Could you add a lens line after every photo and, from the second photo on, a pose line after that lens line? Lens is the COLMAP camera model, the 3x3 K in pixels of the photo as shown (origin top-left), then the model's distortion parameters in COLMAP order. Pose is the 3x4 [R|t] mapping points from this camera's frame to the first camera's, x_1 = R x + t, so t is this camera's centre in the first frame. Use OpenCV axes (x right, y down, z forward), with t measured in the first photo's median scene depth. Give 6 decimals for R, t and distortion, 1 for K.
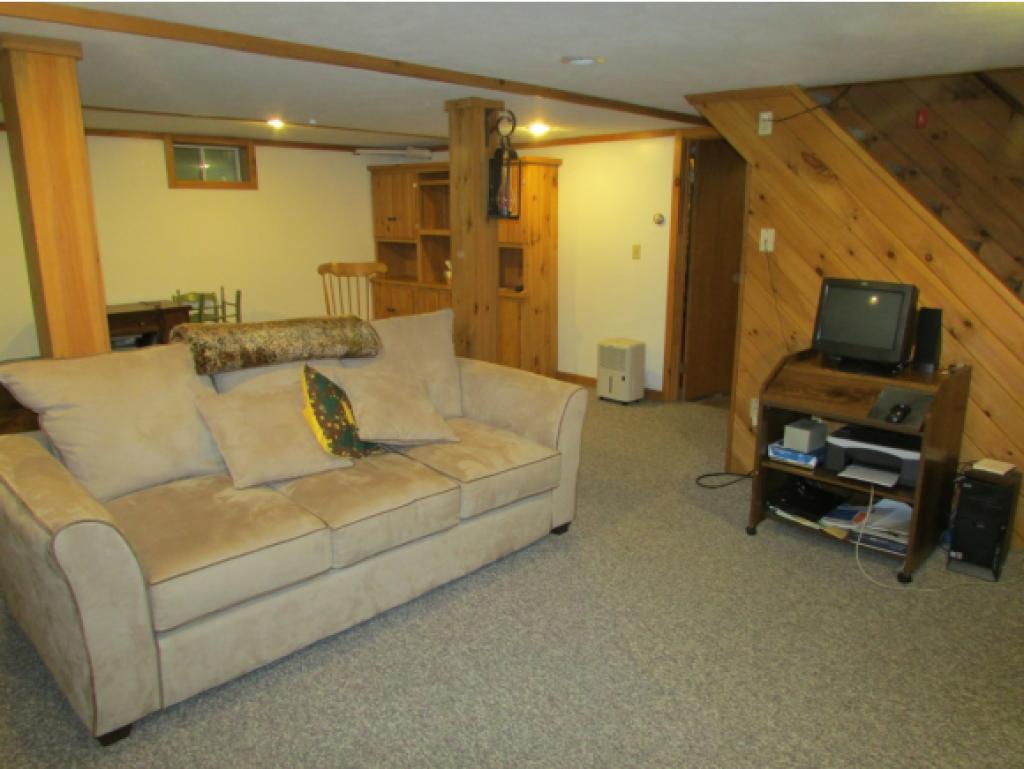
lens RADIAL K [[729.9, 0, 509.0], [0, 729.9, 389.0], [0, 0, 1]] dist [-0.027054, 0.006873]
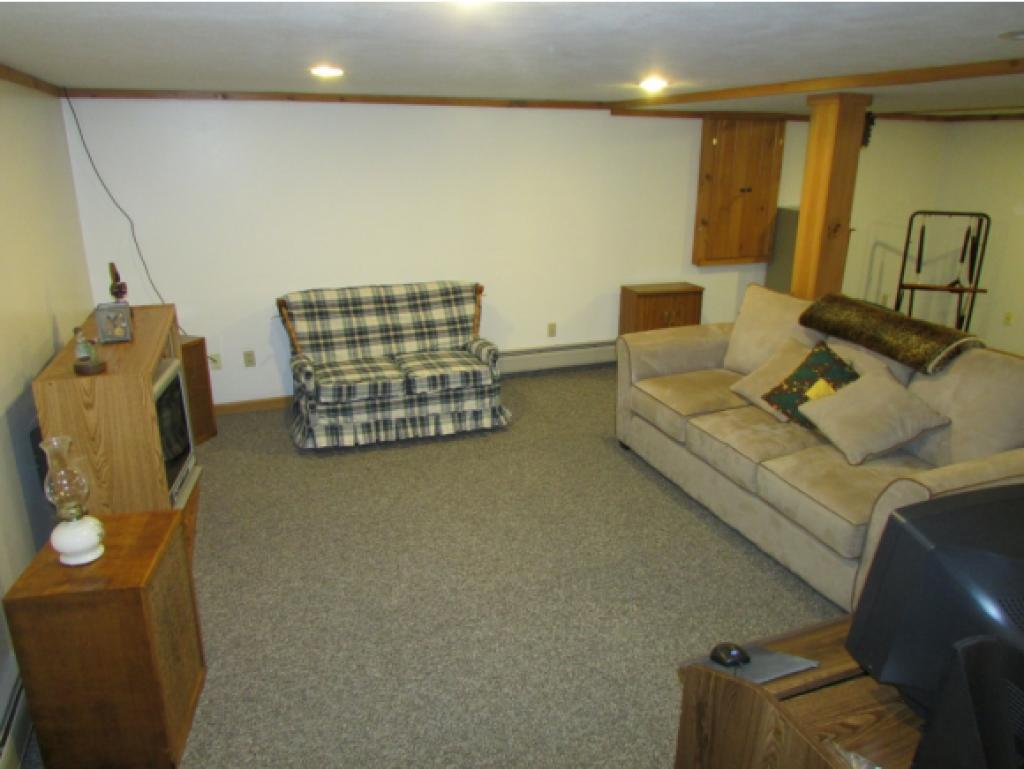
lens RADIAL K [[729.9, 0, 515.1], [0, 729.9, 382.1], [0, 0, 1]] dist [-0.027054, 0.006873]
pose [[-0.419232, 0.268075, -0.867399, 1.116862], [-0.225247, 0.894828, 0.385418, -0.359054], [0.879493, 0.356958, -0.314758, 1.031678]]
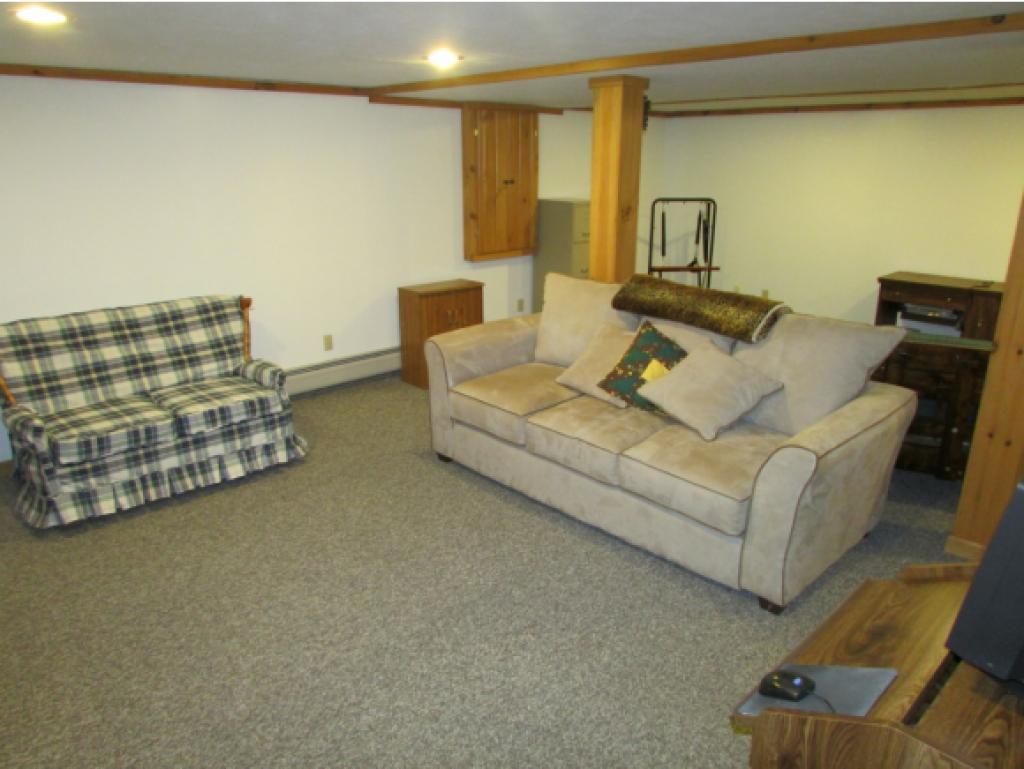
lens RADIAL K [[729.9, 0, 516.7], [0, 729.9, 381.1], [0, 0, 1]] dist [-0.027054, 0.006873]
pose [[-0.034990, 0.284690, -0.957981, 1.010541], [-0.237567, 0.928722, 0.284672, -0.259489], [0.970741, 0.237545, 0.035136, 0.829688]]
